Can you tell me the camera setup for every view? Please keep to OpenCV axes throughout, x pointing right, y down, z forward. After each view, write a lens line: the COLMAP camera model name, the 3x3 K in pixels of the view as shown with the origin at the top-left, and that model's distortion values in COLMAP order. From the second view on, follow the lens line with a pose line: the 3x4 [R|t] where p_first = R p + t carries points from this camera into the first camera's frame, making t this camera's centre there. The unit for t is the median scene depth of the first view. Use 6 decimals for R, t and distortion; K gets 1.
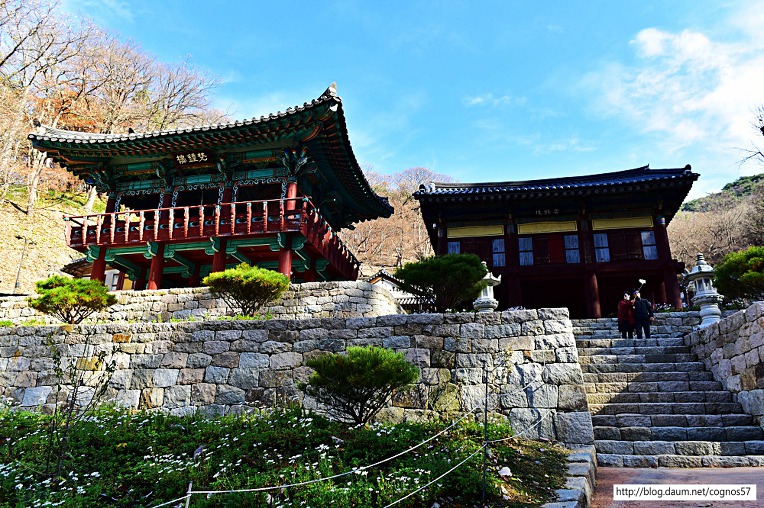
lens RADIAL K [[564.6, 0, 382.0], [0, 564.6, 254.5], [0, 0, 1]] dist [0.002343, -0.000315]
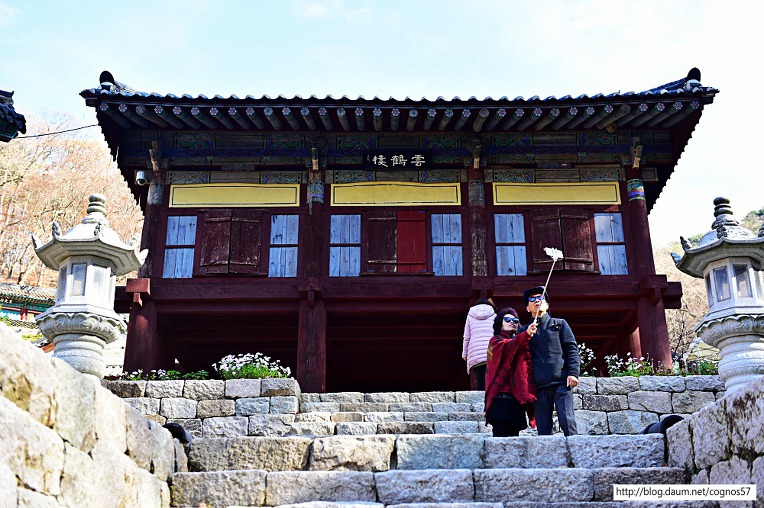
lens RADIAL K [[960.5, 0, 381.9], [0, 960.5, 253.5], [0, 0, 1]] dist [0.024409, 0.000000]
pose [[0.981395, 0.054844, 0.184001, 0.148296], [-0.044415, 0.997190, -0.060329, 0.044672], [-0.186792, 0.051034, 0.981073, 0.271976]]
